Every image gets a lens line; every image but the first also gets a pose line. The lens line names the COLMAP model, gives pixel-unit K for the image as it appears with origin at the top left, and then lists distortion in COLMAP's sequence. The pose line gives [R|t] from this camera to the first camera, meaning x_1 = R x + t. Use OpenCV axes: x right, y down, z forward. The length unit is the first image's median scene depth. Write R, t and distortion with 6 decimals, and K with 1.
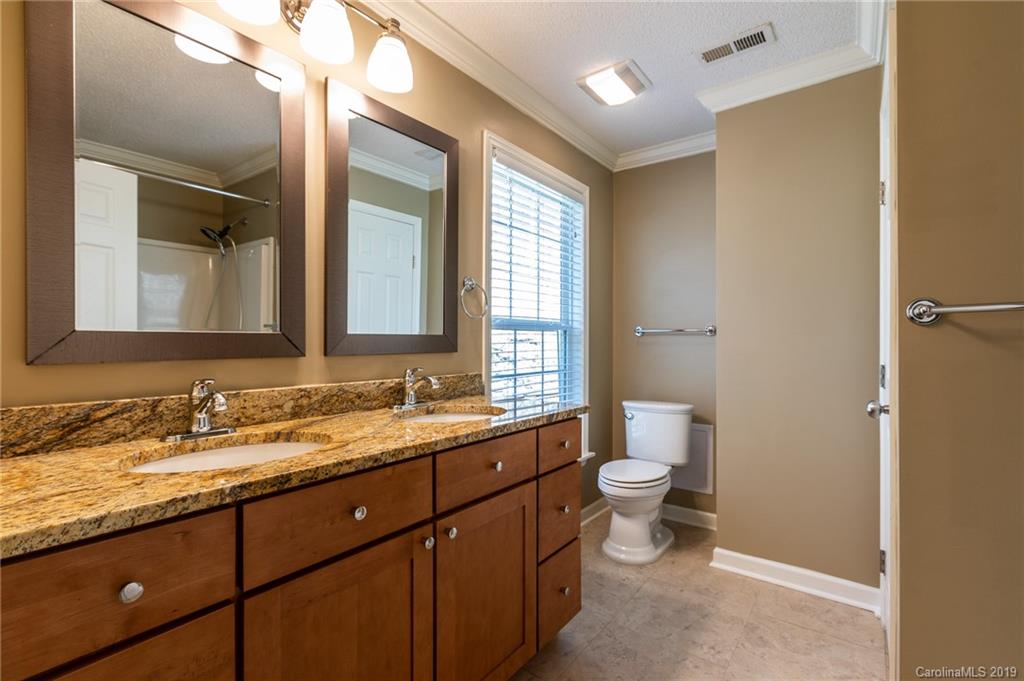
lens RADIAL K [[466.2, 0, 508.8], [0, 466.2, 335.5], [0, 0, 1]] dist [-0.002056, 0.000082]
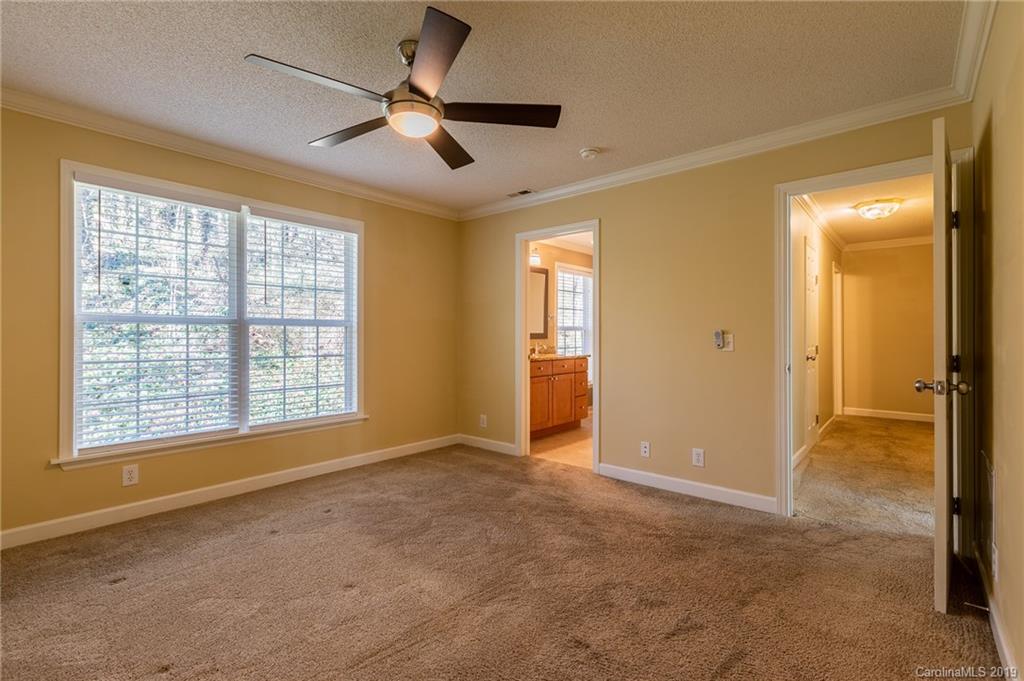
lens RADIAL K [[466.2, 0, 508.8], [0, 466.2, 335.5], [0, 0, 1]] dist [-0.002056, 0.000082]
pose [[0.998195, -0.001550, -0.060032, -0.160119], [0.002514, 0.999869, 0.015989, -0.030802], [0.059999, -0.016111, 0.998068, -1.803619]]
